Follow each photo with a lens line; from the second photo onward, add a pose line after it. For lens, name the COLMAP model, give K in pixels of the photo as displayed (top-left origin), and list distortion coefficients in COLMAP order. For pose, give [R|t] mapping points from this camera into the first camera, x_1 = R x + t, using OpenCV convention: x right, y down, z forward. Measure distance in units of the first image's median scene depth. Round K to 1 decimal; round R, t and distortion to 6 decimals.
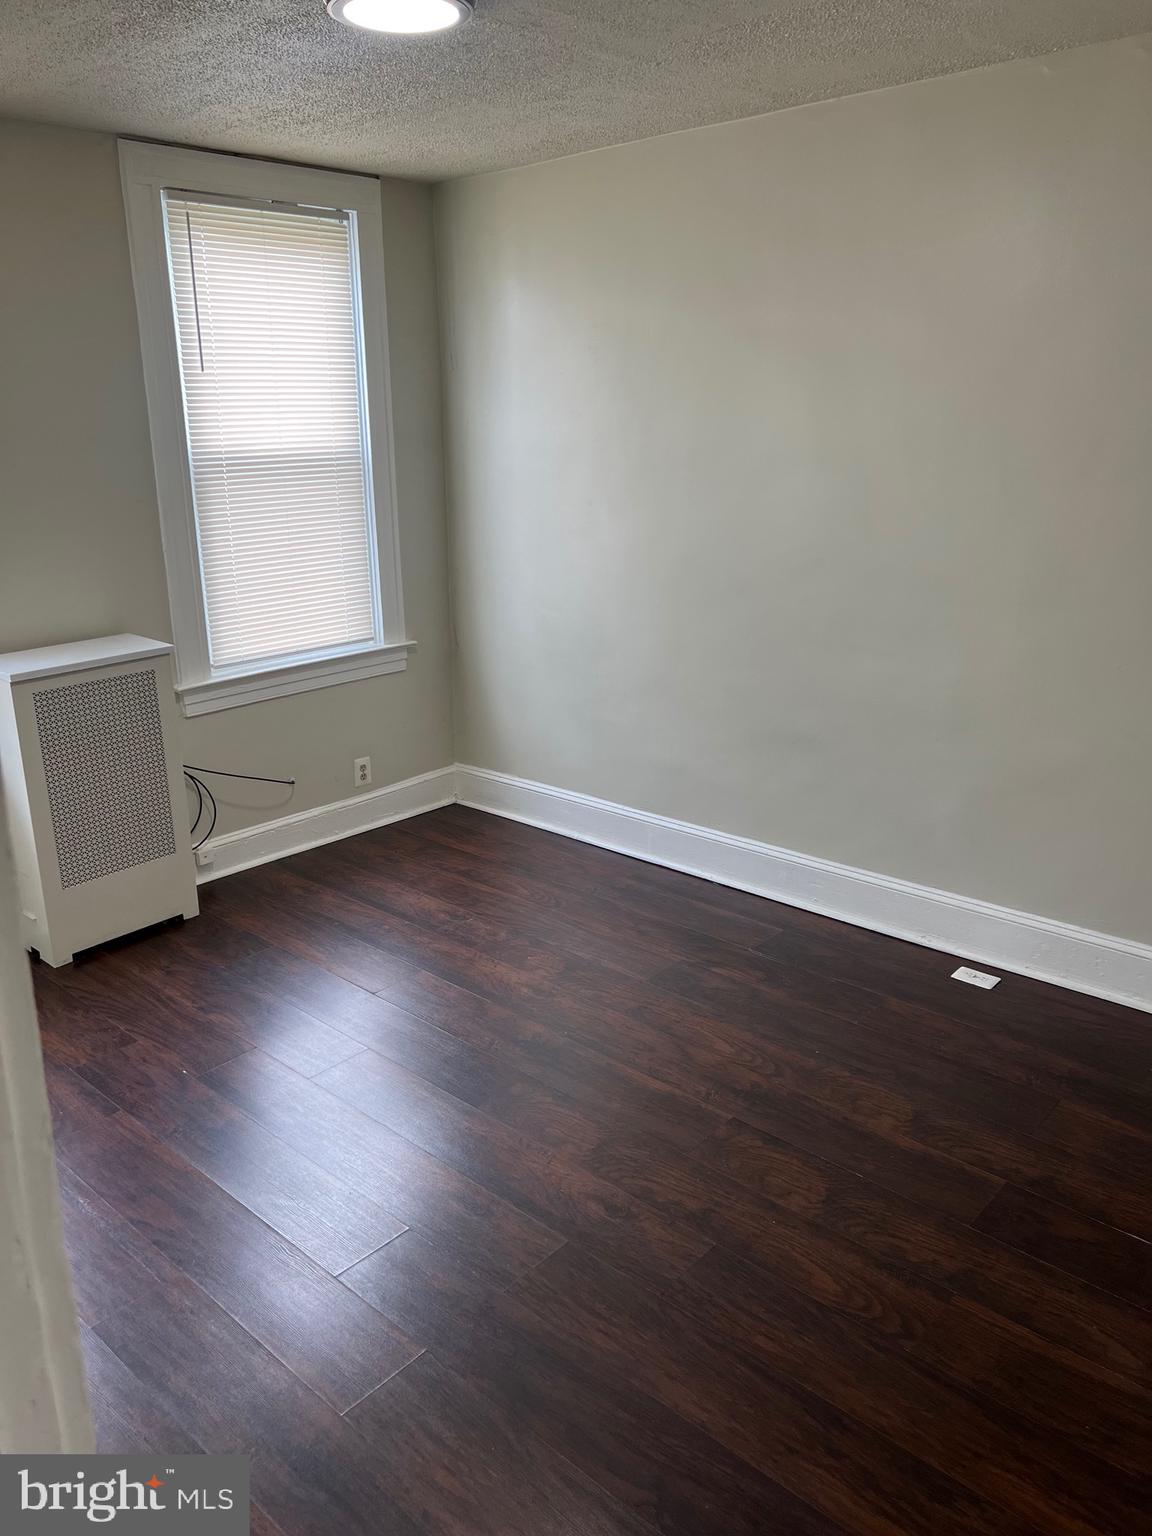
lens RADIAL K [[1162.2, 0, 576.0], [0, 1162.2, 768.0], [0, 0, 1]] dist [0.045166, -0.062582]
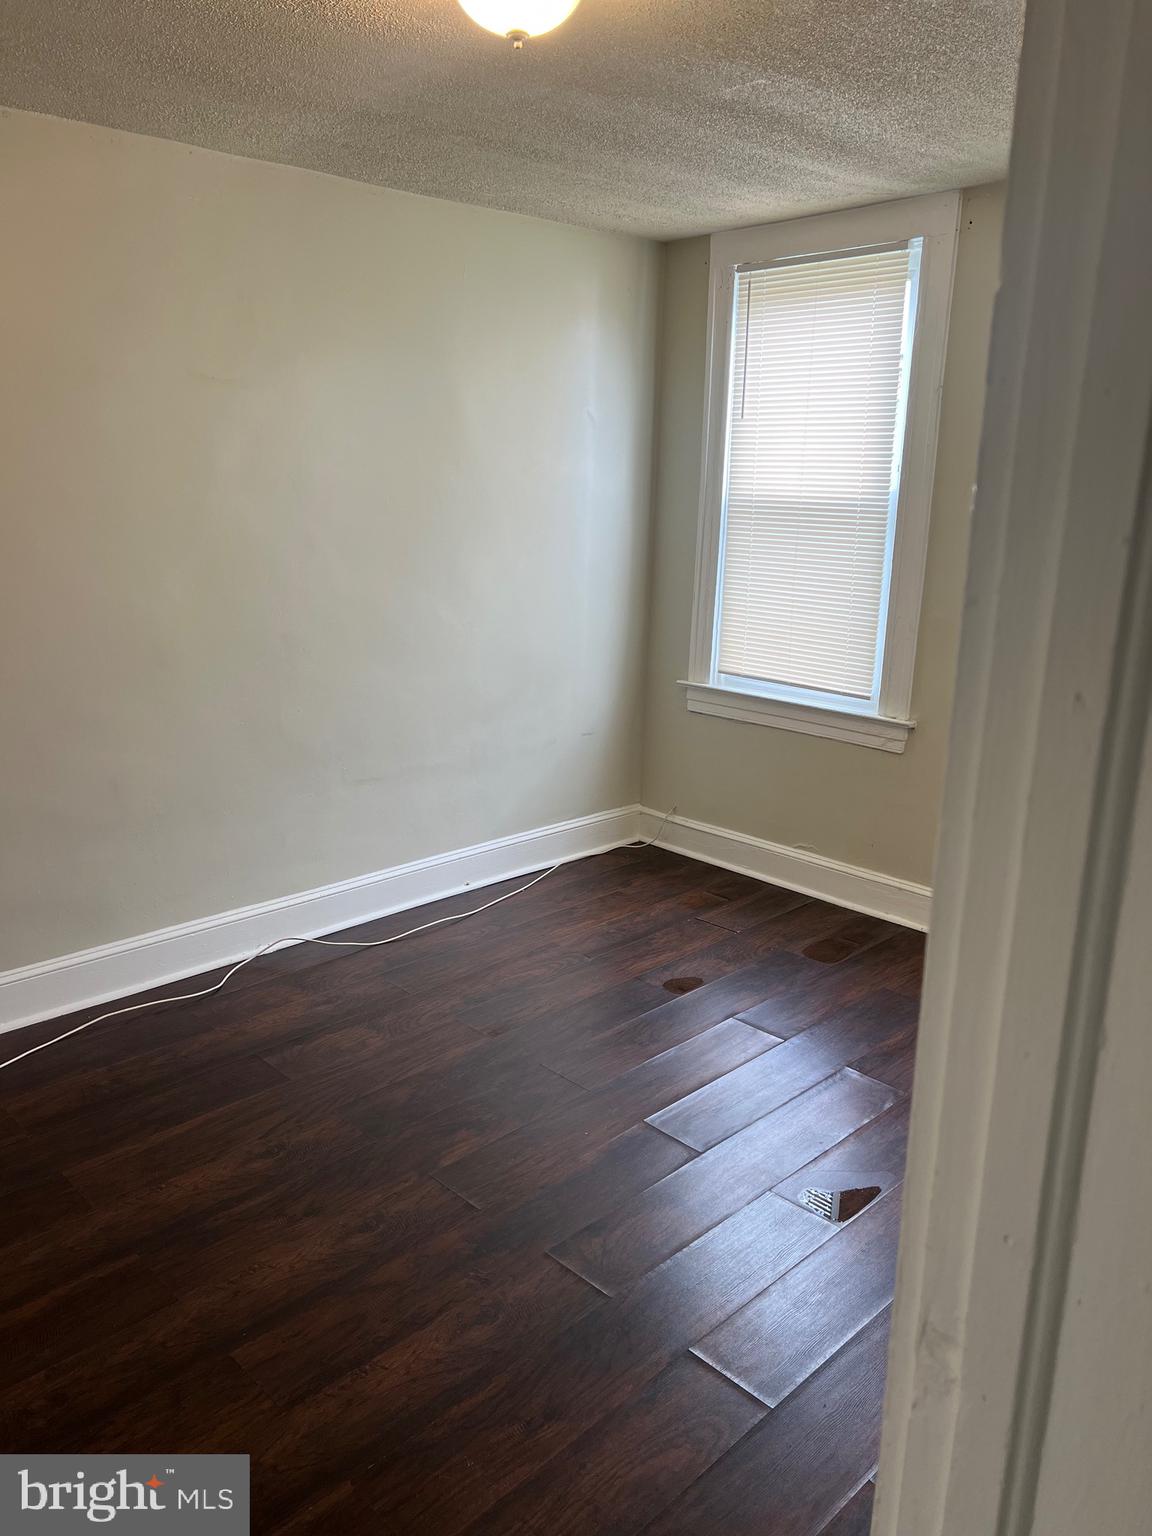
lens RADIAL K [[1162.2, 0, 576.0], [0, 1162.2, 768.0], [0, 0, 1]] dist [0.045166, -0.062582]
pose [[-0.058724, 0.257549, -0.964479, 0.812264], [-0.322289, 0.909520, 0.262496, -0.257321], [0.944818, 0.326256, 0.029594, 0.865304]]
